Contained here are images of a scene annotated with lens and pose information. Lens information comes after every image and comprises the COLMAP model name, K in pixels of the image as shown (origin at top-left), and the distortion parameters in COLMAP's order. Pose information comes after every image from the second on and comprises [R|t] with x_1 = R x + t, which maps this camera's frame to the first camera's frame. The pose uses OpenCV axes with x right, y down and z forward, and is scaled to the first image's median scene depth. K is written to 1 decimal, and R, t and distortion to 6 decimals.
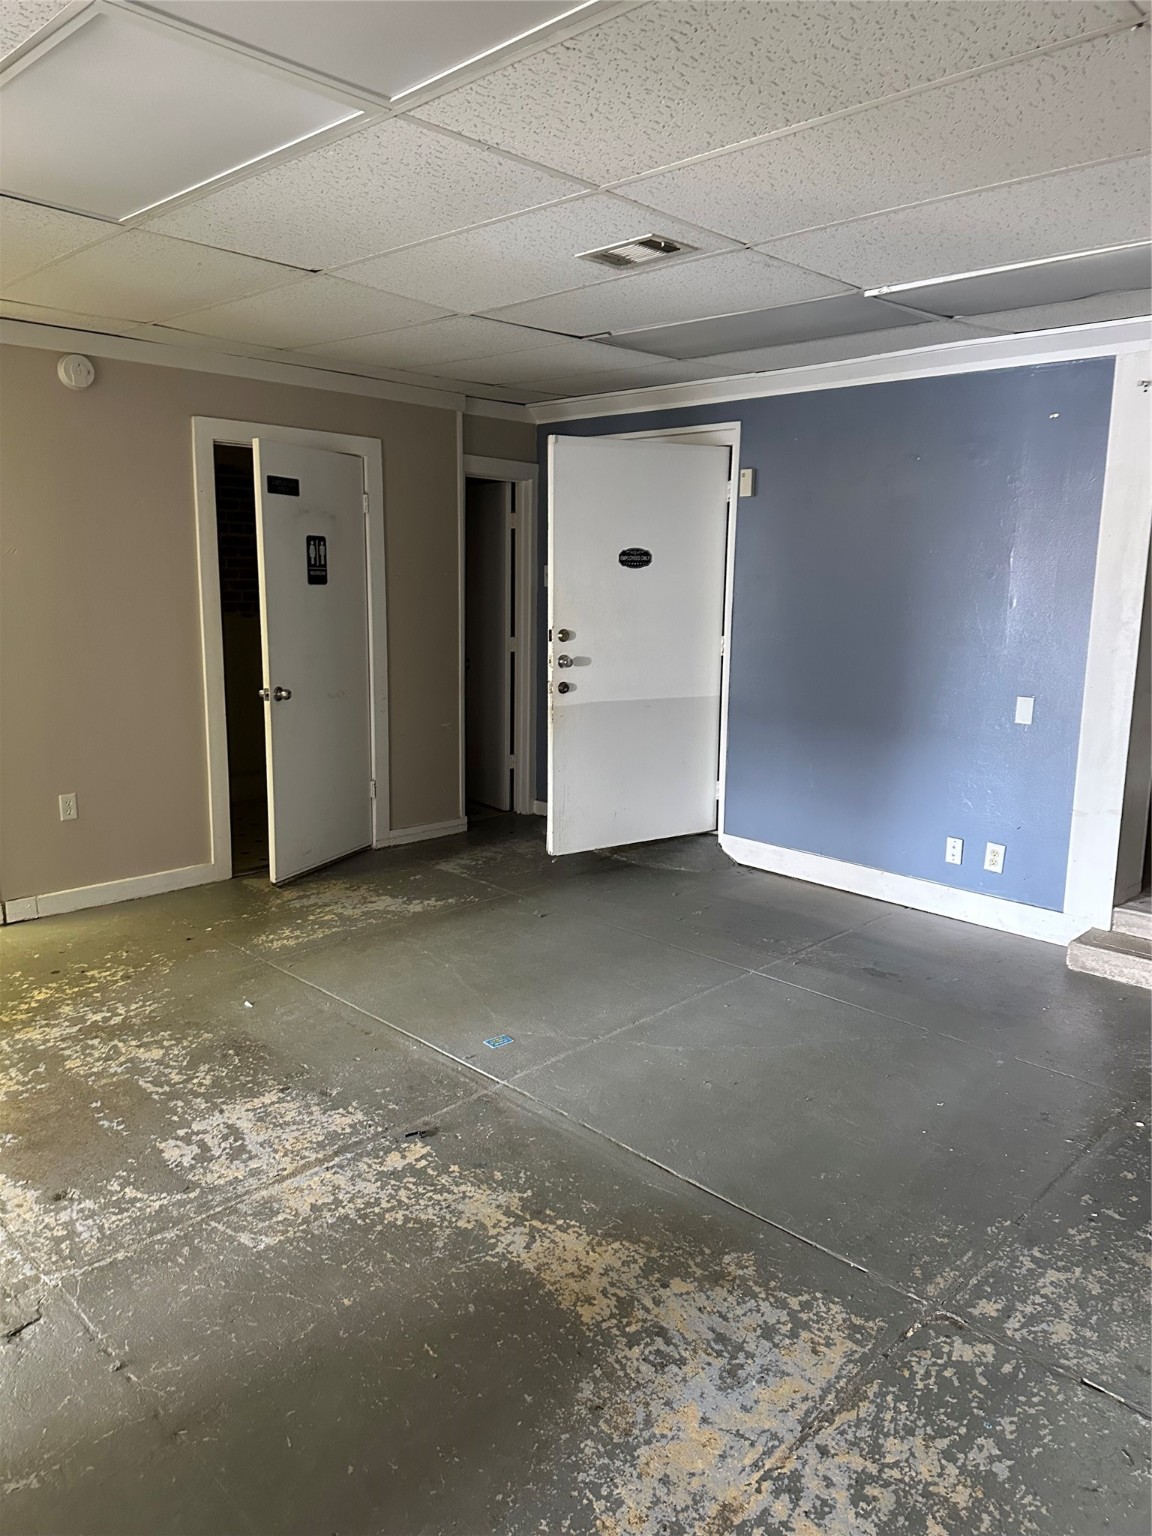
lens RADIAL K [[1089.7, 0, 570.2], [0, 1089.7, 746.6], [0, 0, 1]] dist [0.165467, -0.305435]
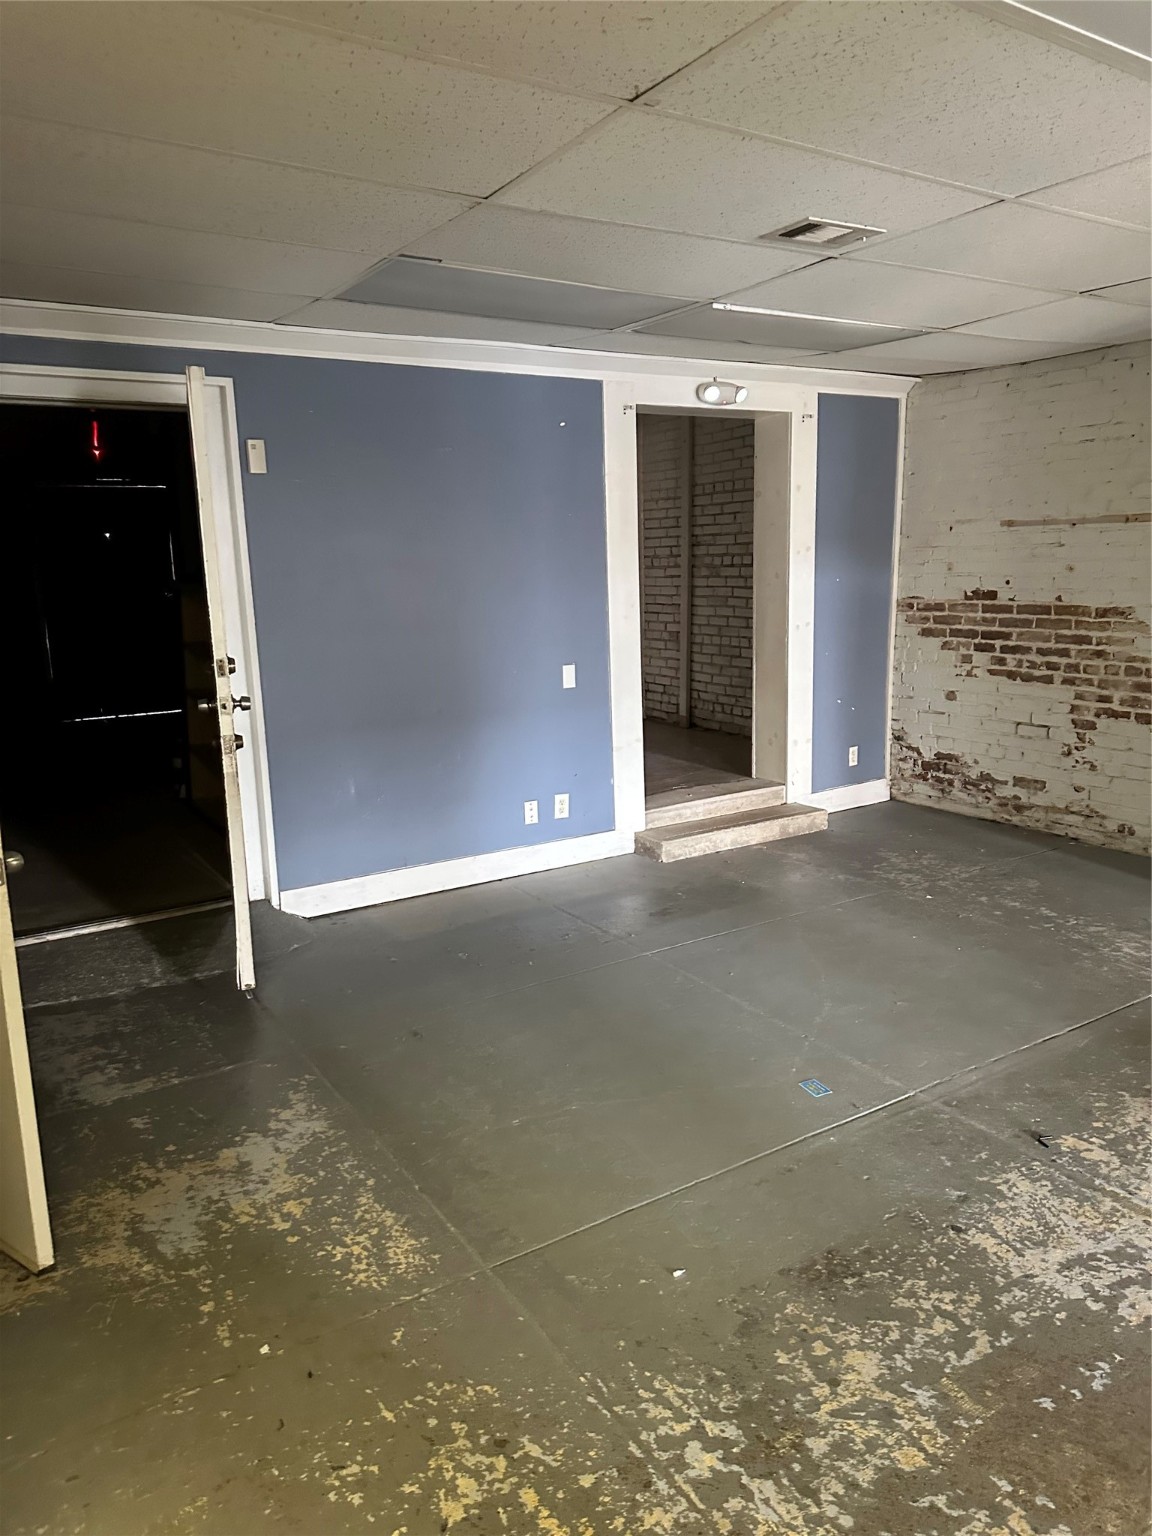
lens RADIAL K [[1066.6, 0, 576.0], [0, 1066.6, 768.0], [0, 0, 1]] dist [0.001742, -0.001989]
pose [[0.223087, -0.218508, 0.949993, -0.883188], [0.185633, 0.966242, 0.178653, -0.179185], [-0.956960, 0.136495, 0.256119, 0.928419]]
